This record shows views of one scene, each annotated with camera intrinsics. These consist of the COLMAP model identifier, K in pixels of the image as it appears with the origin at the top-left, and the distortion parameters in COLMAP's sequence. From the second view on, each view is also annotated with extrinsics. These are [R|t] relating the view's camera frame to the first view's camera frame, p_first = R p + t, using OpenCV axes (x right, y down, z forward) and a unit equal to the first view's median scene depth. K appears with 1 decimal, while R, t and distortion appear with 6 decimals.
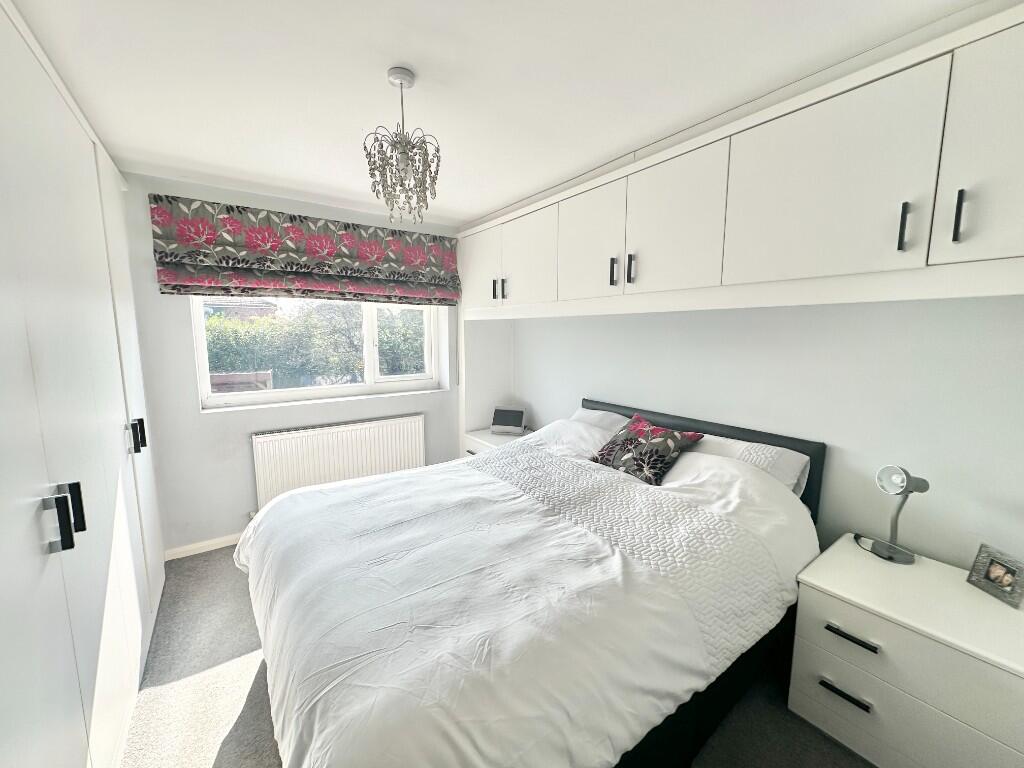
lens RADIAL K [[409.5, 0, 511.9], [0, 409.5, 384.1], [0, 0, 1]] dist [-0.001400, 0.000871]
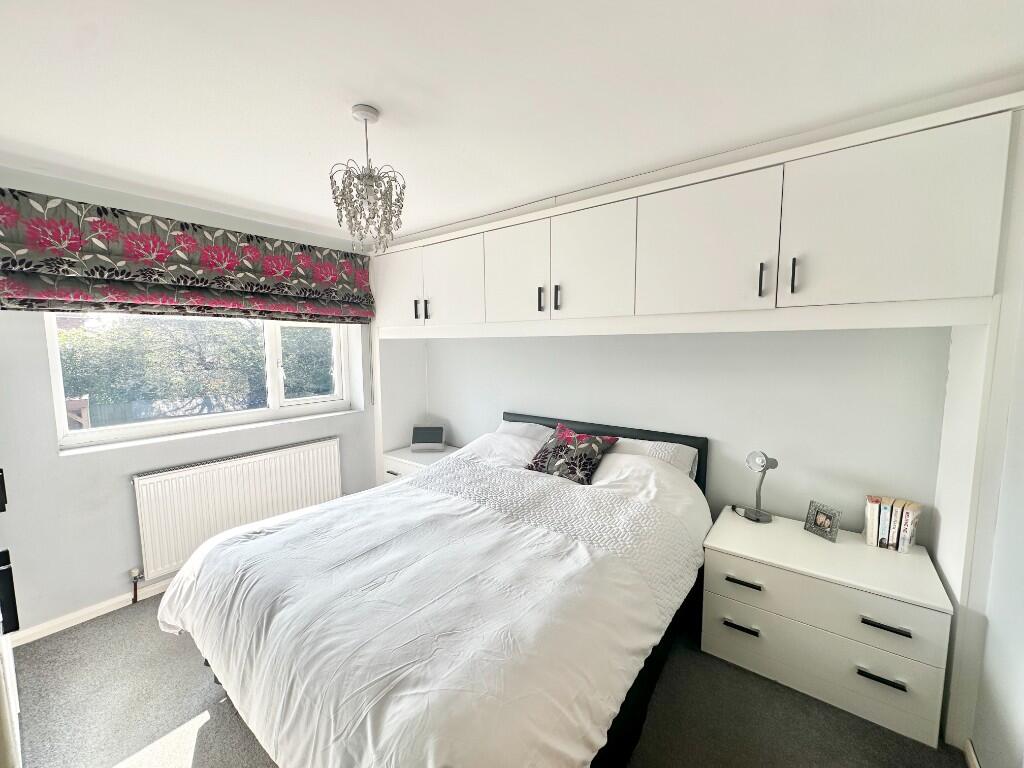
lens RADIAL K [[409.5, 0, 513.6], [0, 409.5, 384.3], [0, 0, 1]] dist [-0.001400, 0.000871]
pose [[0.956823, -0.034043, 0.288670, -0.177106], [0.042696, 0.998806, -0.023731, -0.018061], [-0.287518, 0.035032, 0.957134, -0.057673]]
